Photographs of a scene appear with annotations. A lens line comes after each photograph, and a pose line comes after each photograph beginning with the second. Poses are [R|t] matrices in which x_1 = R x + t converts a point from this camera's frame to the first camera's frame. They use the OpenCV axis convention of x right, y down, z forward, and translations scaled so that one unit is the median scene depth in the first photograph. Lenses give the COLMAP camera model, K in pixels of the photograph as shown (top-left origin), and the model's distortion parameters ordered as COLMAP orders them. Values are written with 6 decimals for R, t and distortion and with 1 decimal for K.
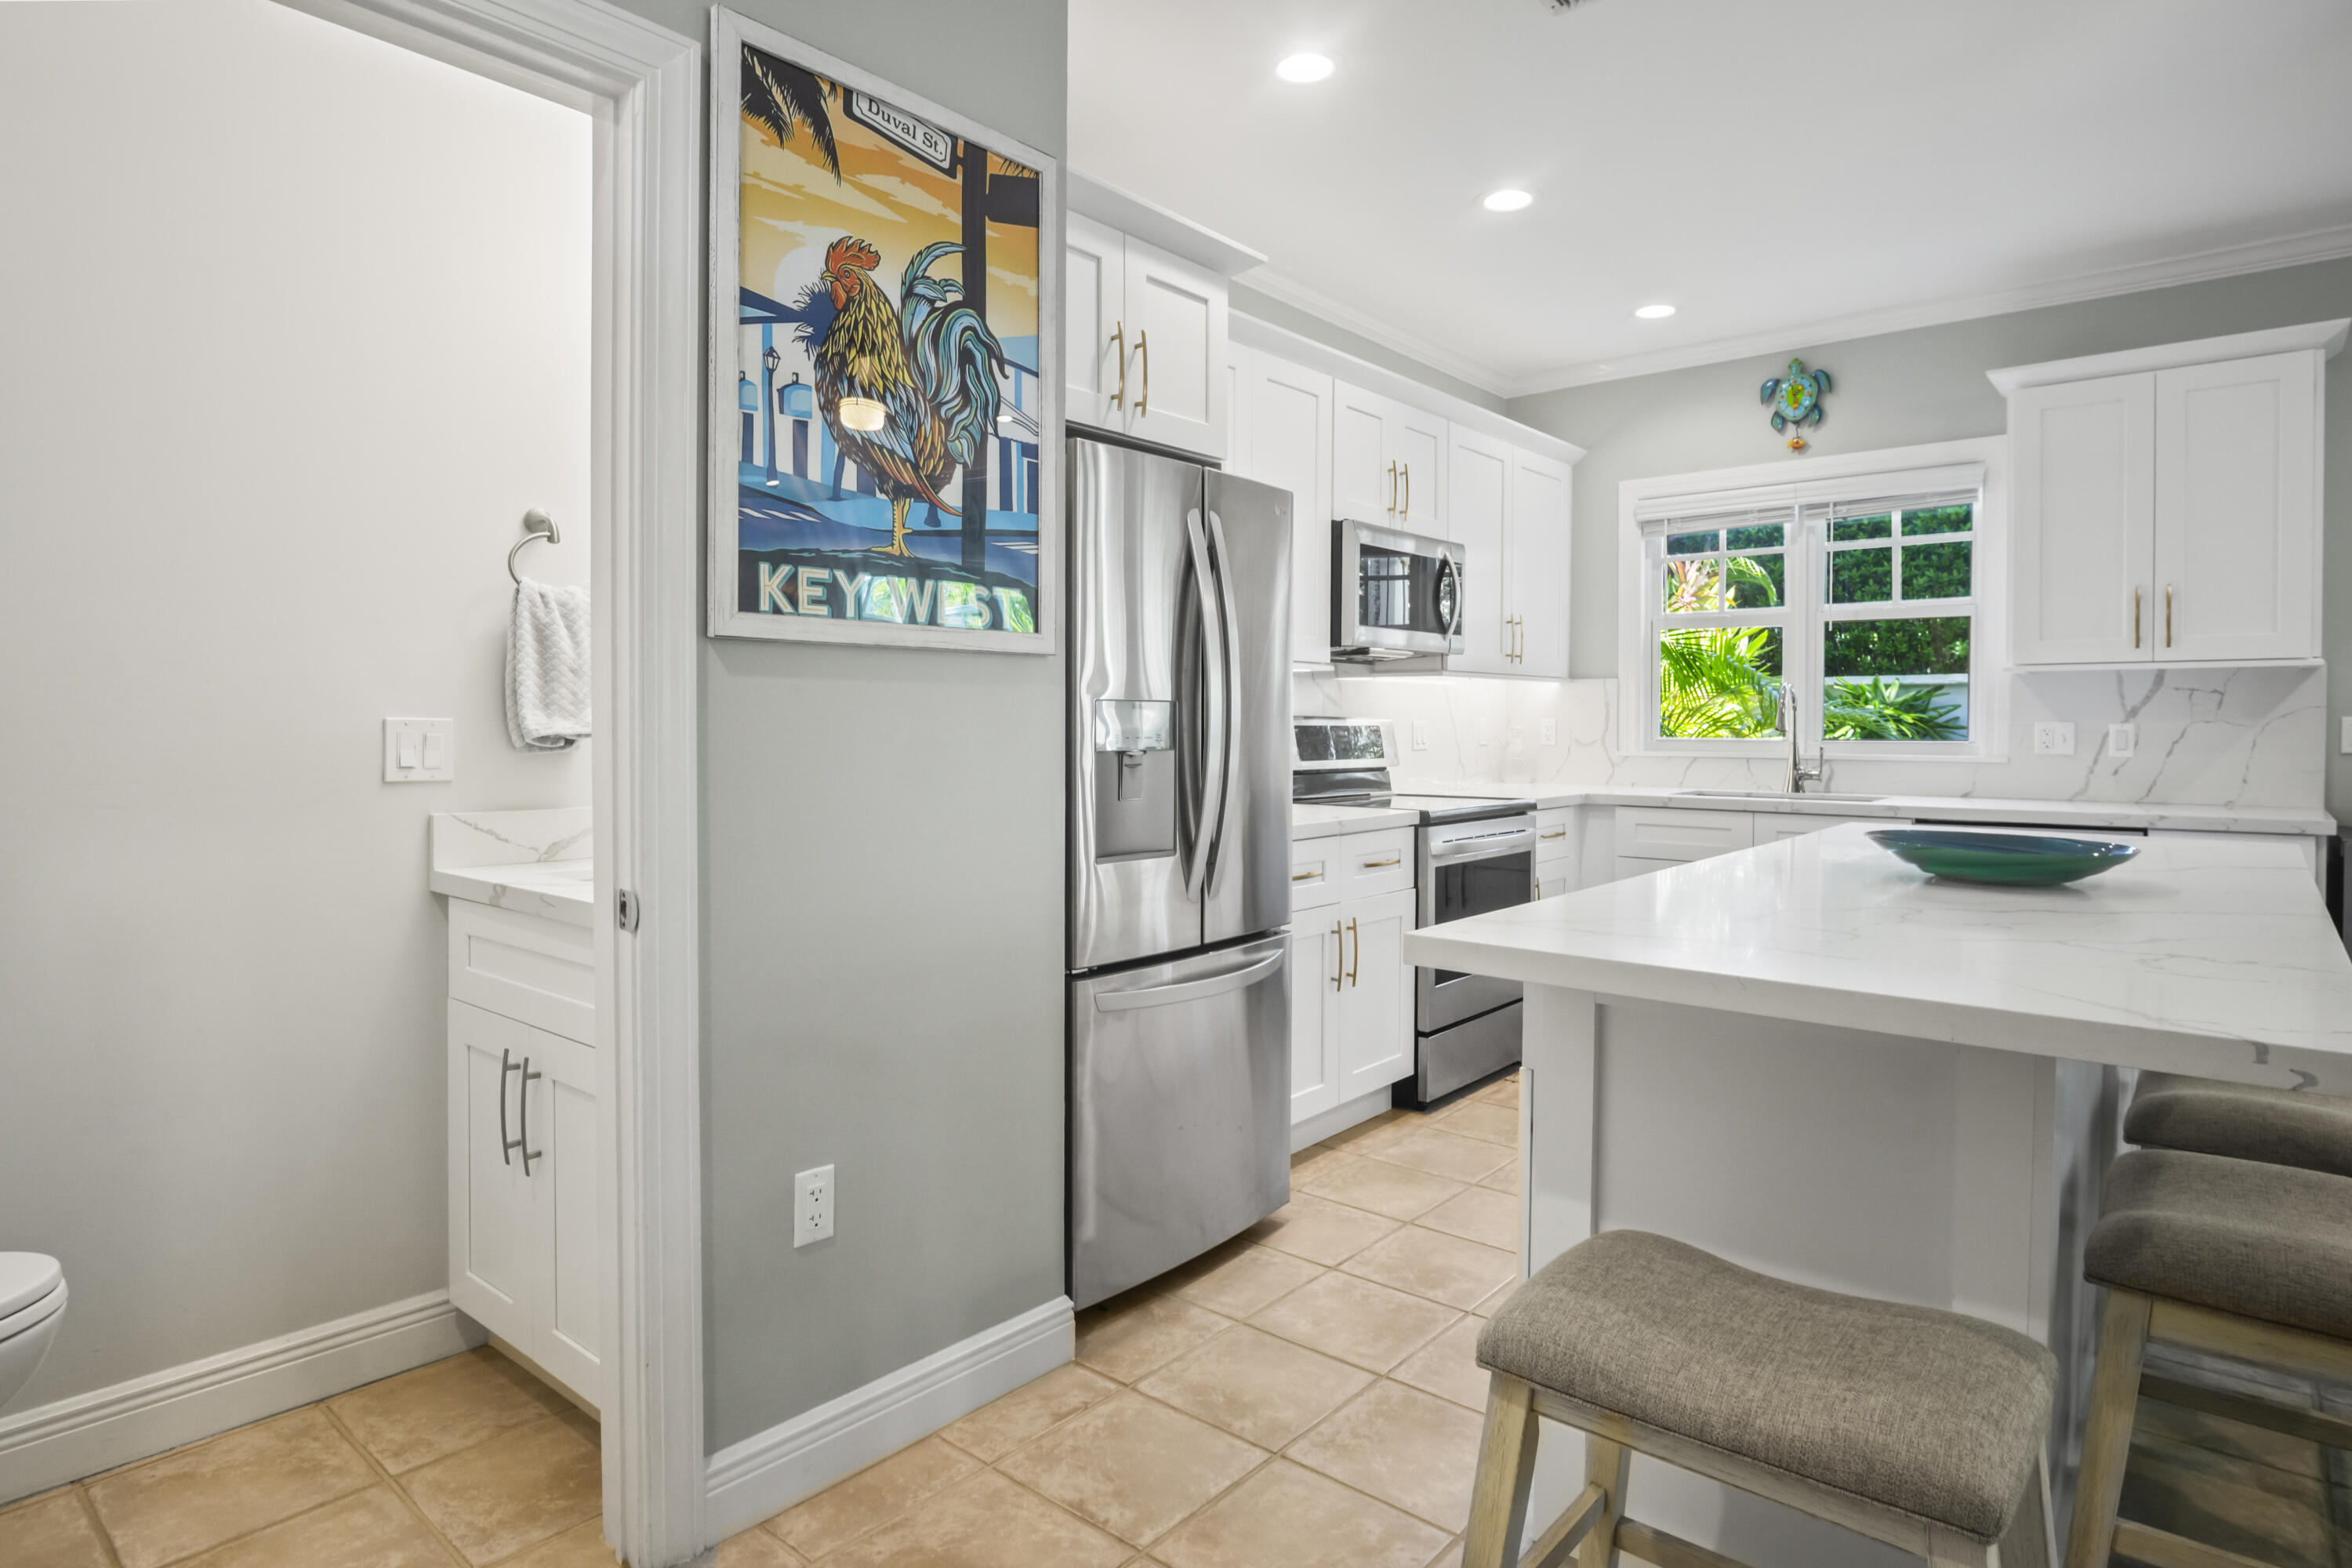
lens RADIAL K [[1257.7, 0, 1166.9], [0, 1257.7, 744.6], [0, 0, 1]] dist [-0.038412, 0.011882]
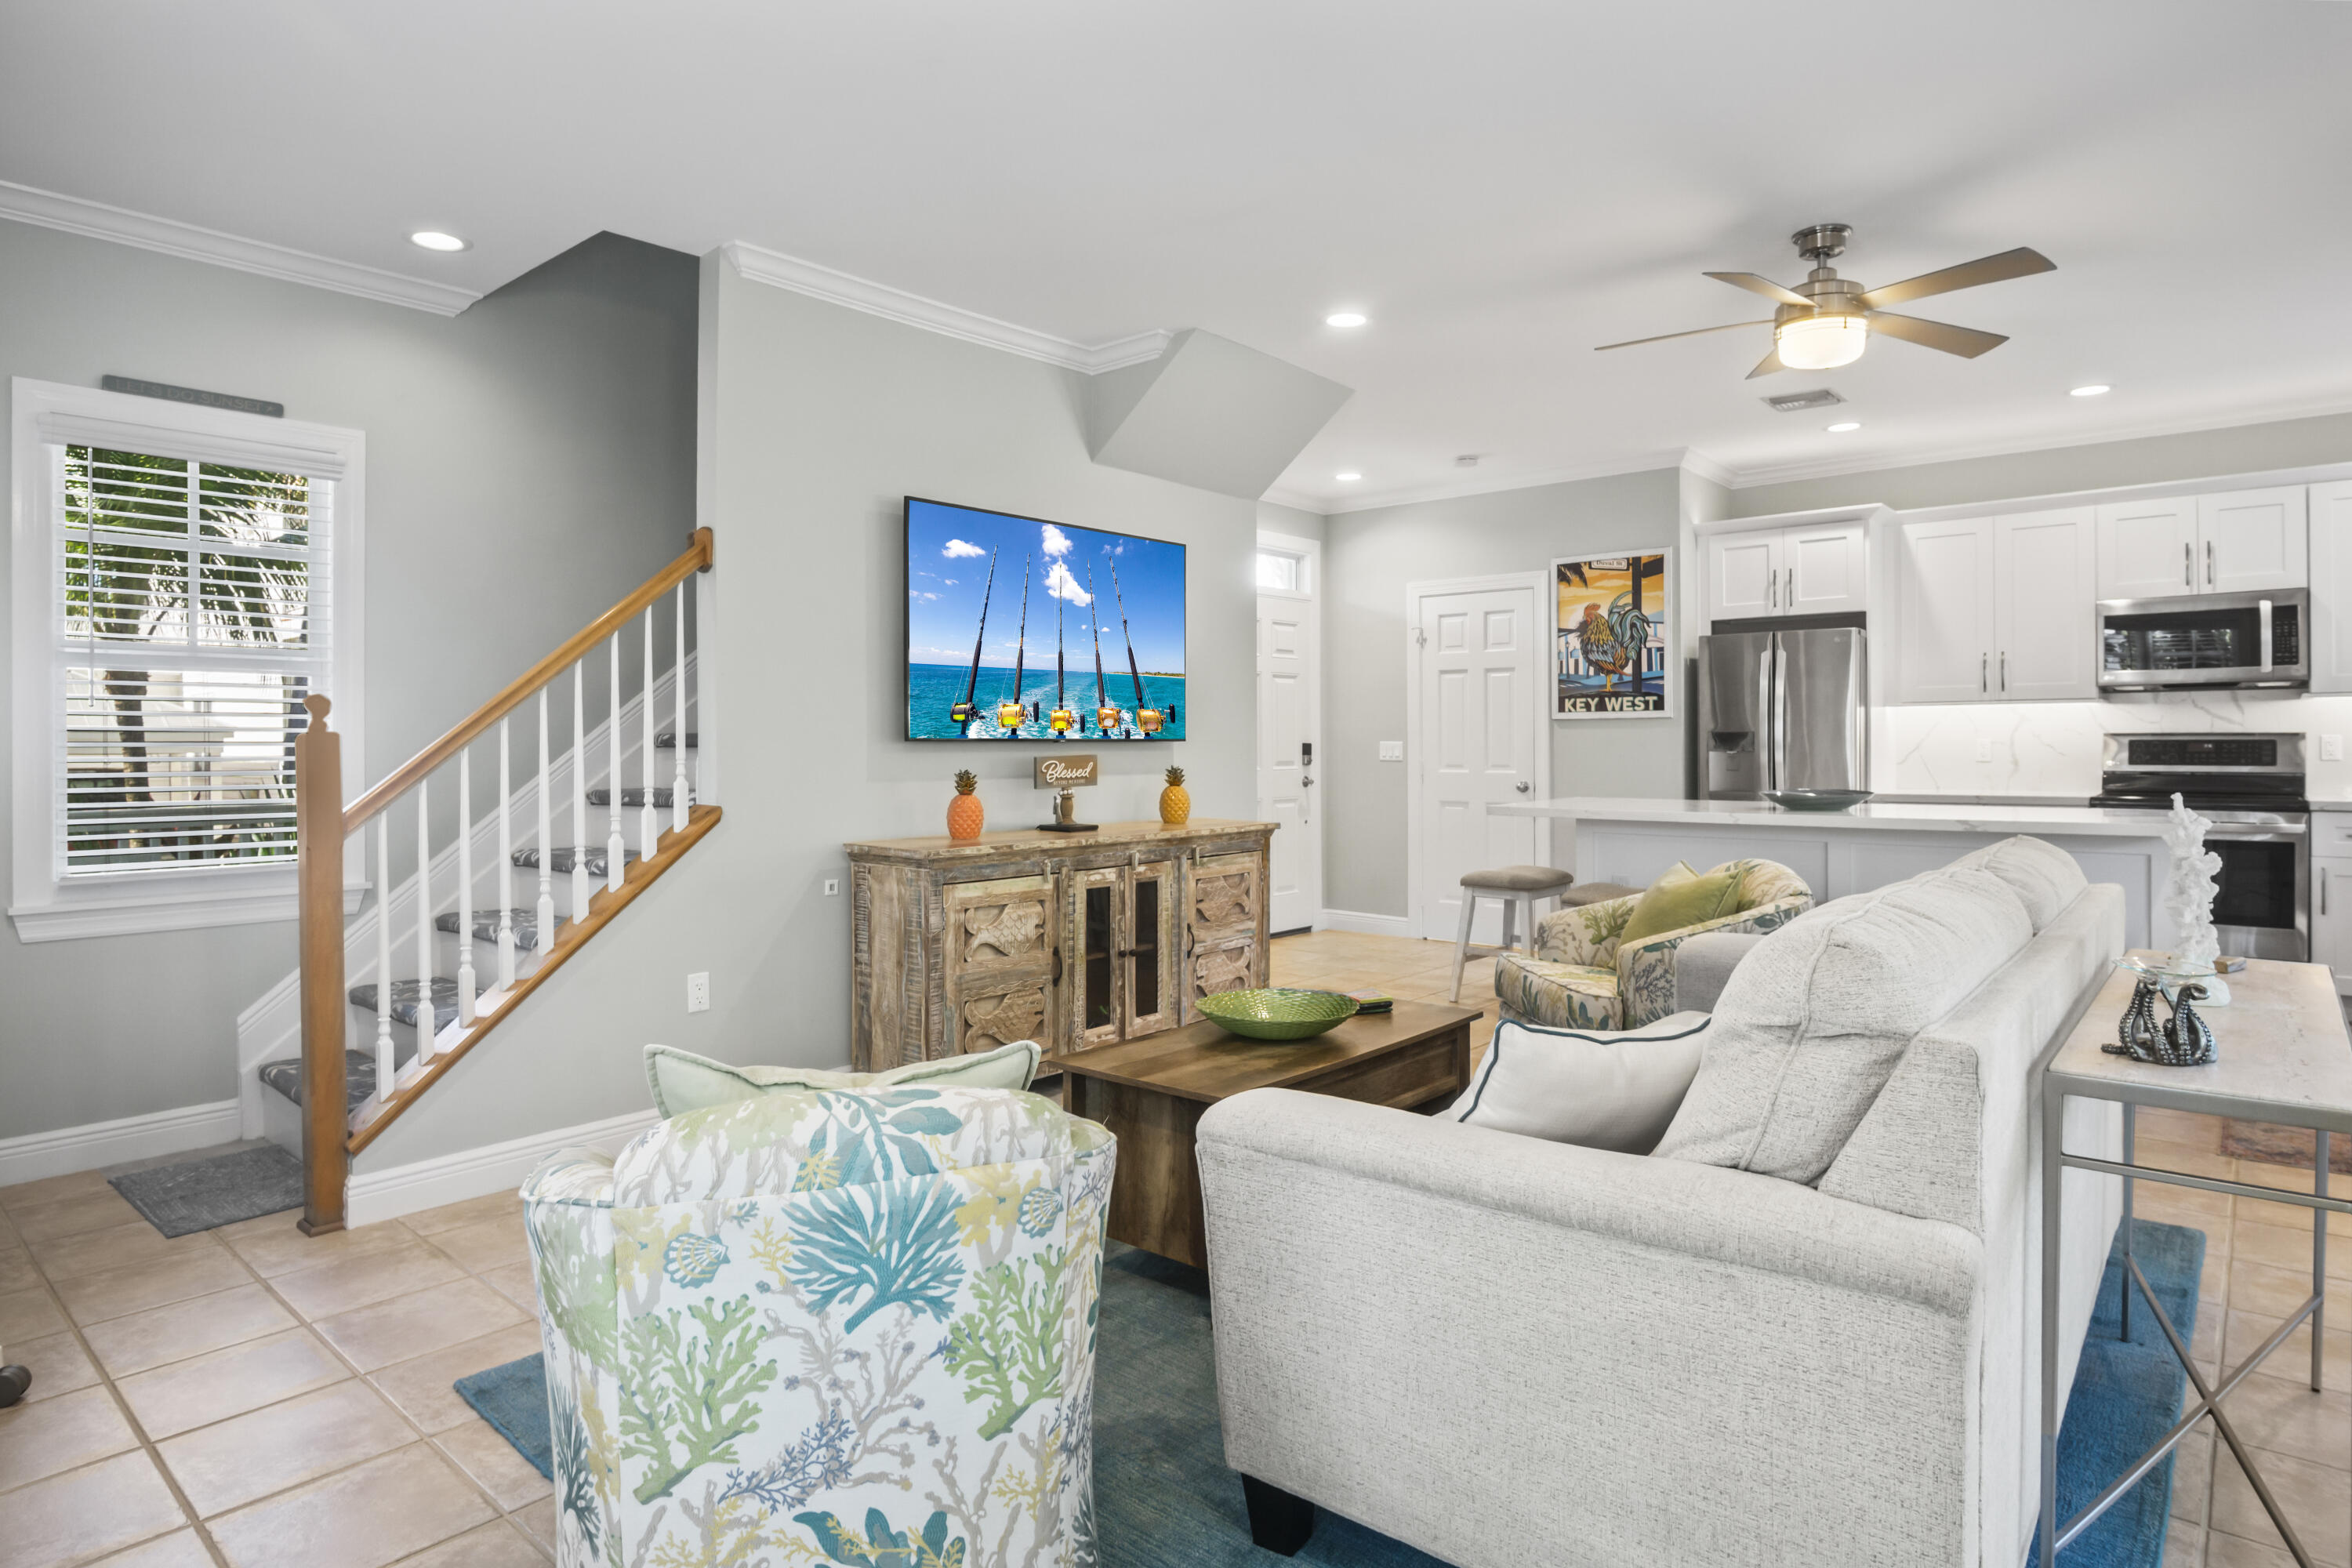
lens RADIAL K [[1297.5, 0, 1155.4], [0, 1297.5, 750.1], [0, 0, 1]] dist [-0.037790, 0.011161]
pose [[-0.006411, 0.001116, -0.999979, 2.371423], [-0.014557, 0.999893, 0.001209, 0.015567], [0.999873, 0.014564, -0.006394, -0.143052]]
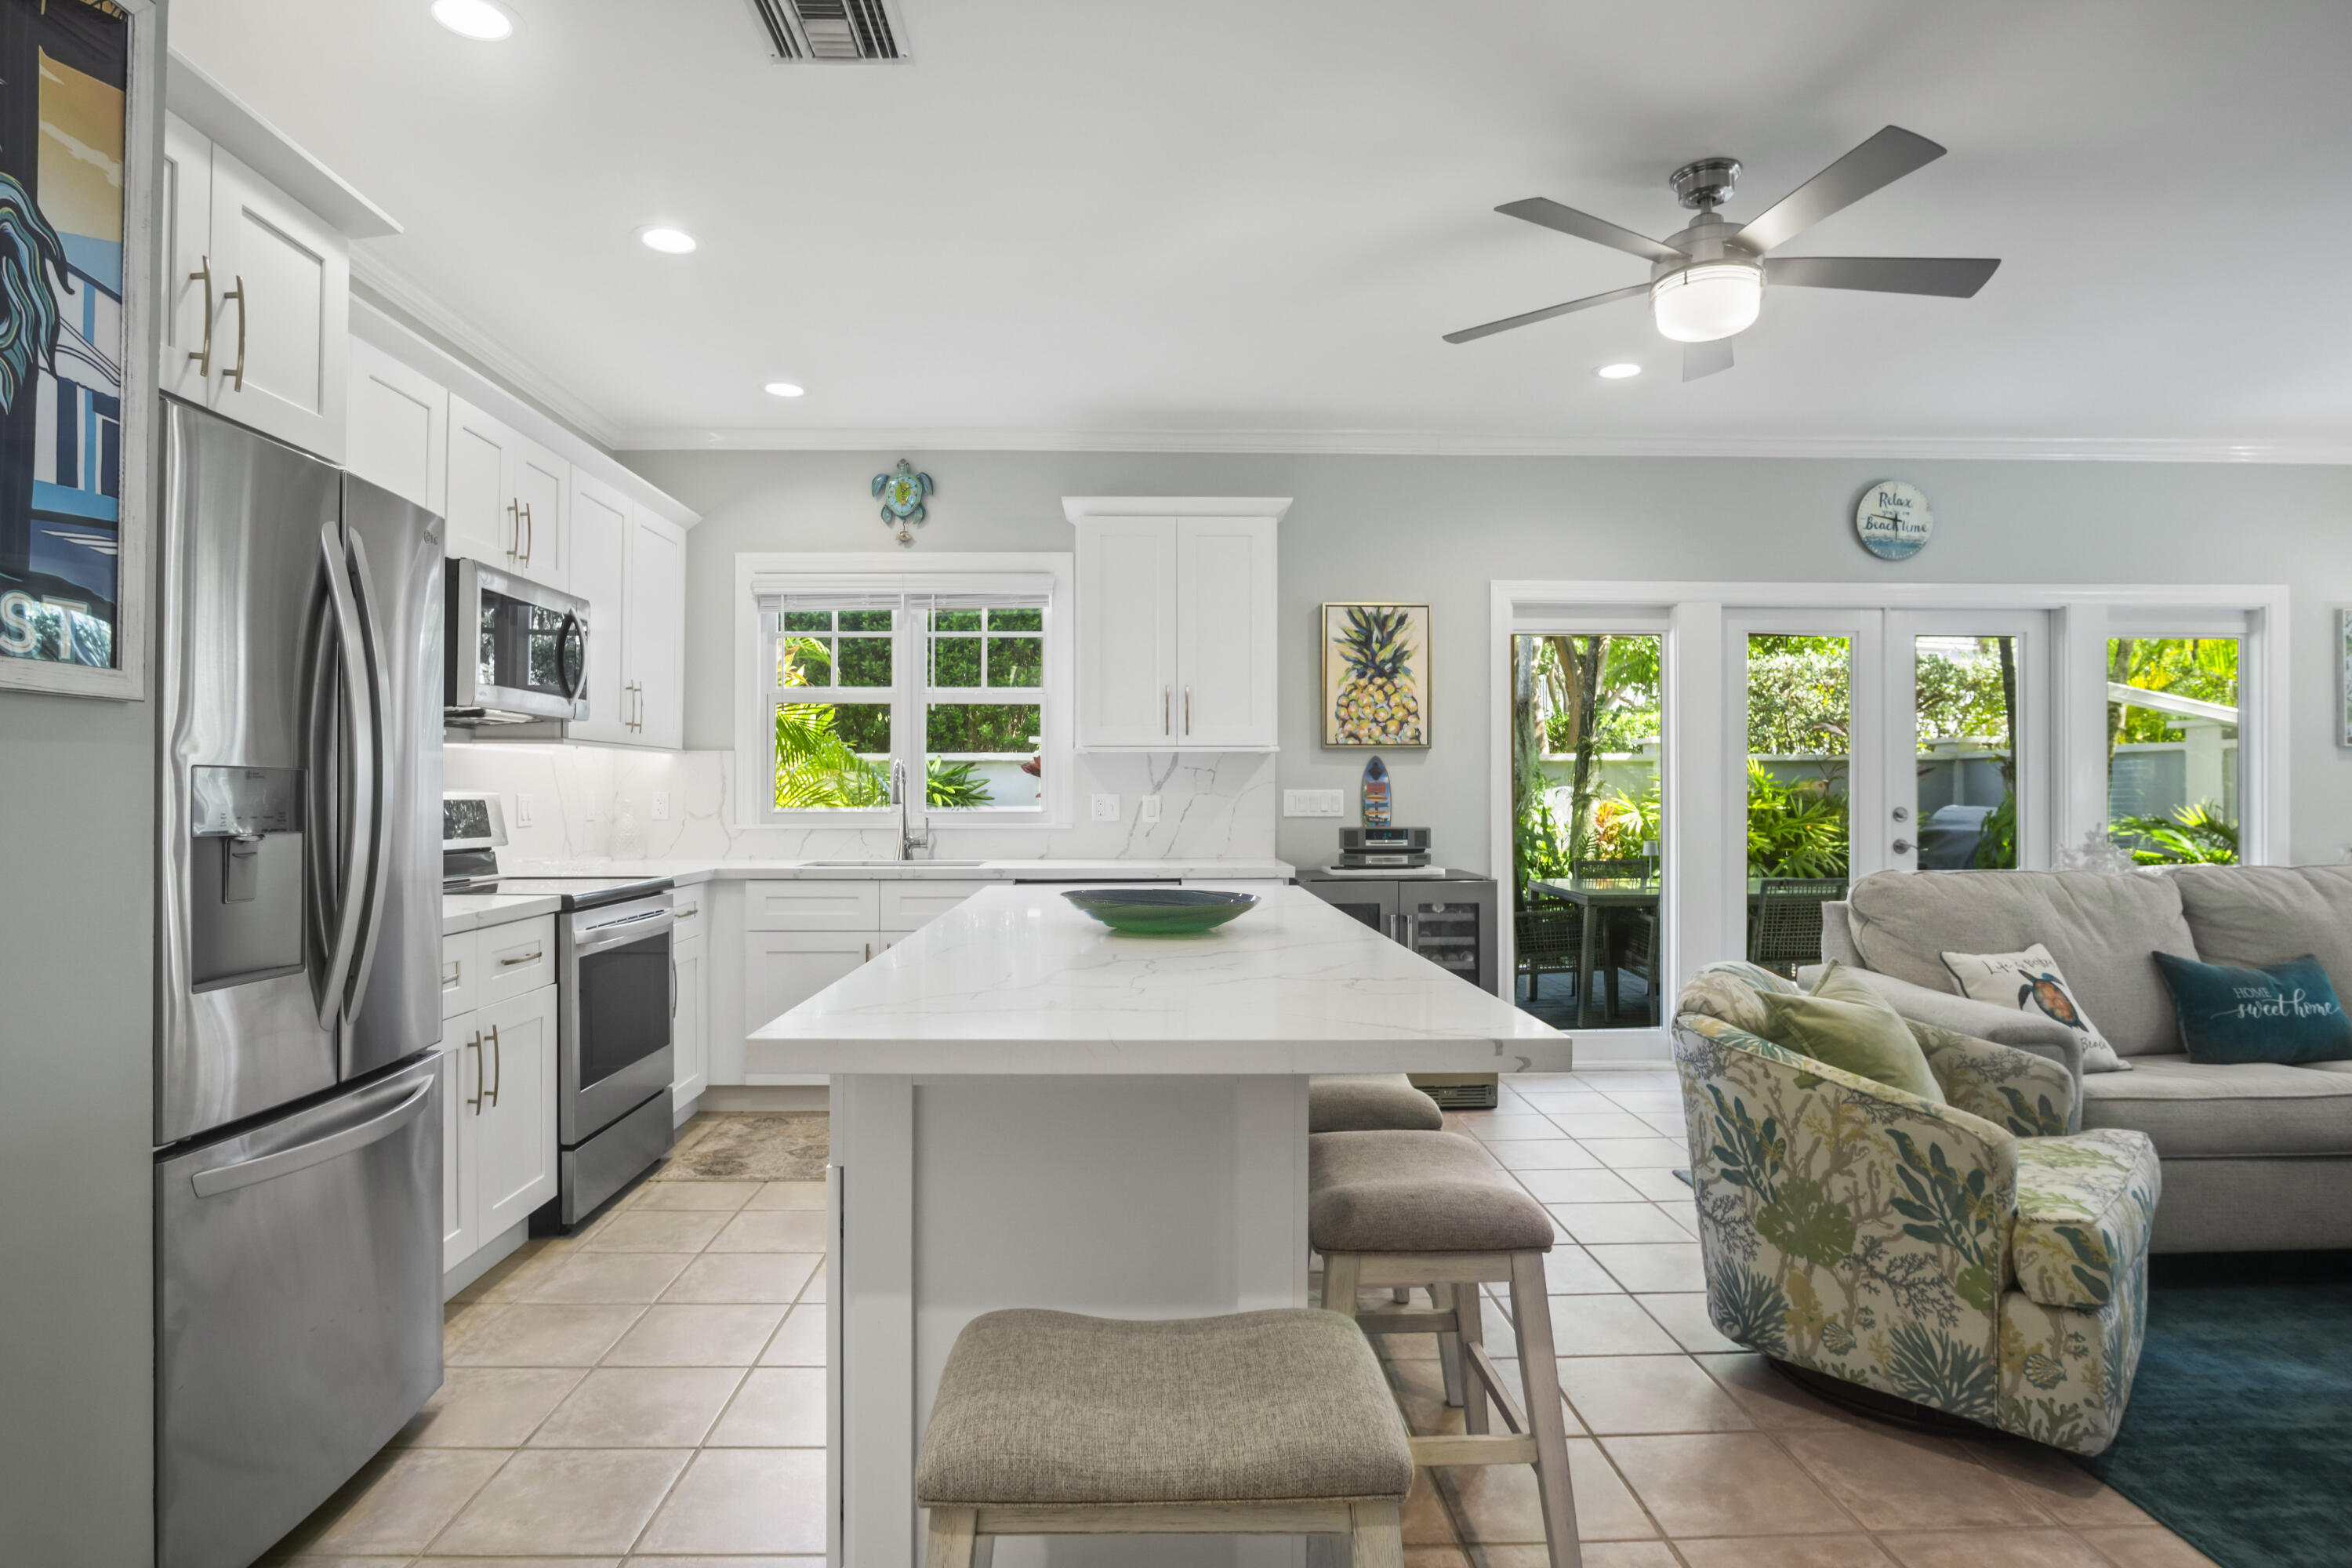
lens RADIAL K [[1257.7, 0, 1143.0], [0, 1257.7, 787.8], [0, 0, 1]] dist [-0.038412, 0.011882]
pose [[0.747815, 0.002206, 0.663903, -0.104588], [0.013533, 0.999736, -0.018564, -0.001975], [-0.663769, 0.022867, 0.747588, 0.093091]]
